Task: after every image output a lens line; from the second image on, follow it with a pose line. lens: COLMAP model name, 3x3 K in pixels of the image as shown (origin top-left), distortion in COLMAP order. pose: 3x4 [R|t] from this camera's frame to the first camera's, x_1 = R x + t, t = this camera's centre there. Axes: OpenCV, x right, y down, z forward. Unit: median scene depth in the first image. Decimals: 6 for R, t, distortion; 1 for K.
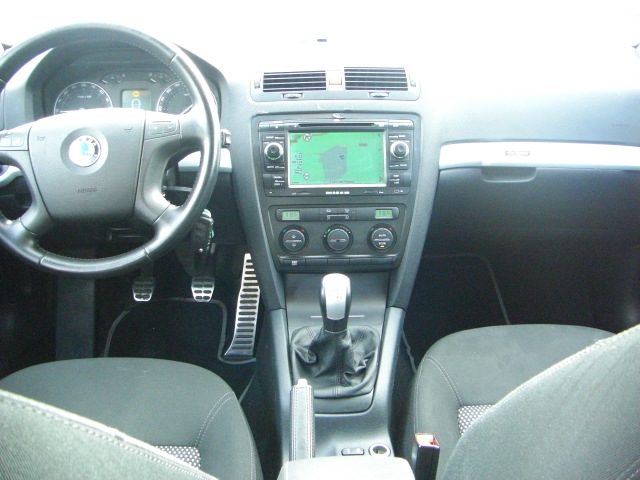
lens RADIAL K [[726.1, 0, 320.0], [0, 726.1, 240.0], [0, 0, 1]] dist [-0.219762, 0.251592]
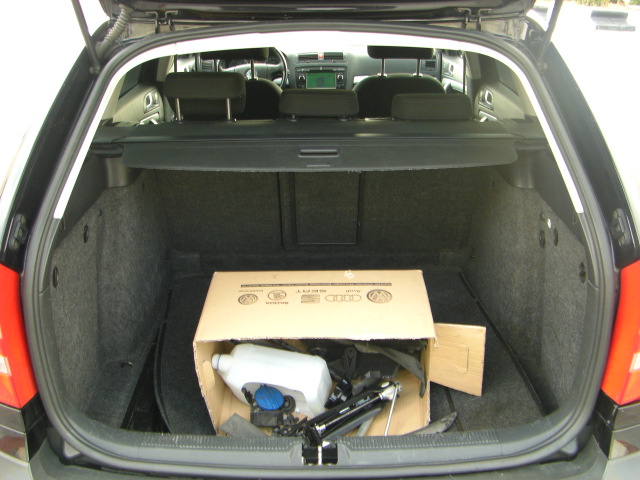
lens RADIAL K [[726.1, 0, 320.0], [0, 726.1, 240.0], [0, 0, 1]] dist [-0.219762, 0.251592]
pose [[0.999397, -0.001484, -0.034696, 0.129077], [0.001608, 0.999992, 0.003548, 0.591474], [0.034690, -0.003601, 0.999392, -2.224739]]
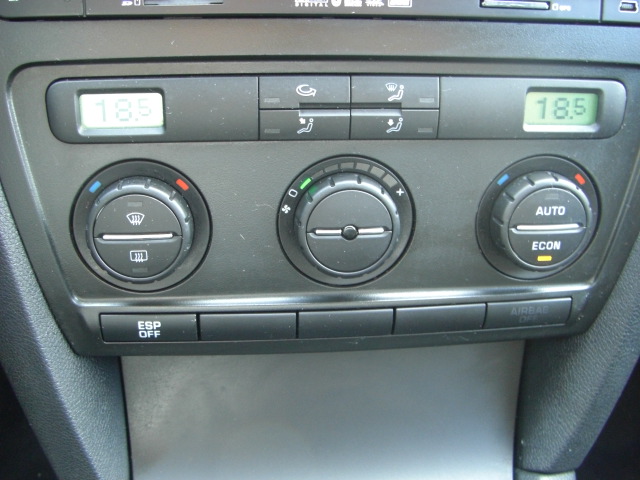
lens RADIAL K [[726.1, 0, 320.0], [0, 726.1, 240.0], [0, 0, 1]] dist [-0.219762, 0.251592]
pose [[0.996903, -0.002679, 0.078590, -0.000368], [-0.013162, 0.979637, 0.200343, -0.039651], [-0.077526, -0.200757, 0.976569, 0.793001]]
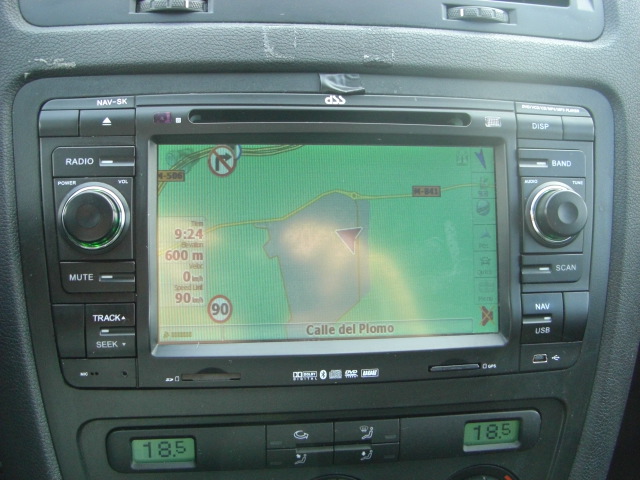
lens RADIAL K [[726.1, 0, 320.0], [0, 726.1, 240.0], [0, 0, 1]] dist [-0.219762, 0.251592]
pose [[0.993475, 0.004397, 0.113965, -0.012261], [-0.009438, 0.998999, 0.043735, -0.125392], [-0.113659, -0.044525, 0.992522, 0.732576]]
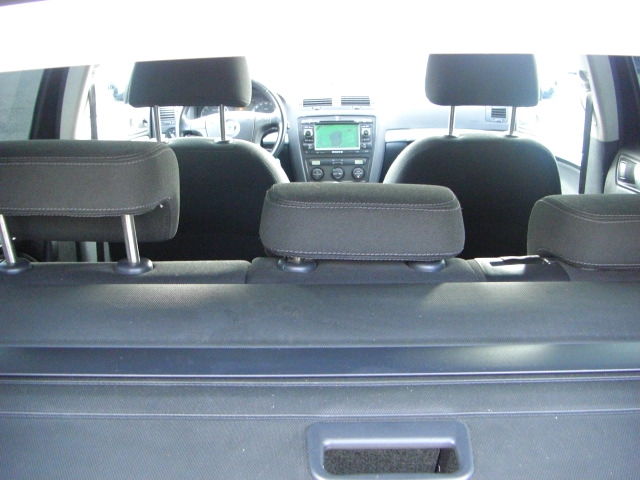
lens RADIAL K [[726.1, 0, 320.0], [0, 726.1, 240.0], [0, 0, 1]] dist [-0.219762, 0.251592]
pose [[0.999325, -0.002426, -0.036645, 0.050822], [0.000432, 0.998522, -0.054341, 0.315323], [0.036723, 0.054289, 0.997850, -1.151565]]
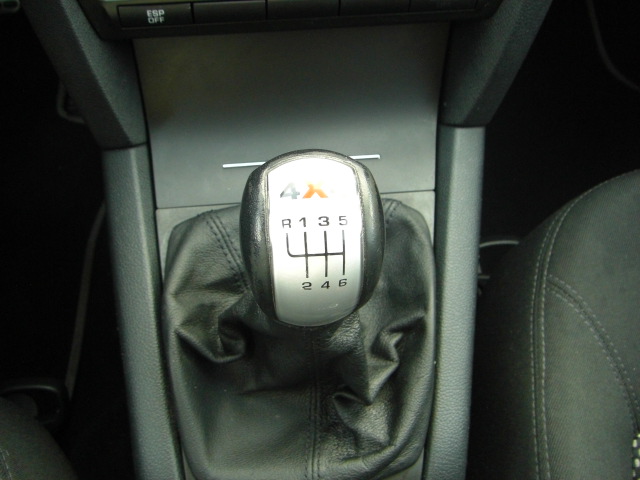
lens RADIAL K [[726.1, 0, 320.0], [0, 726.1, 240.0], [0, 0, 1]] dist [-0.219762, 0.251592]
pose [[0.995468, -0.050823, 0.080372, 0.003741], [-0.003624, 0.824308, 0.566131, -0.056687], [-0.095024, -0.563857, 0.820388, 0.710171]]
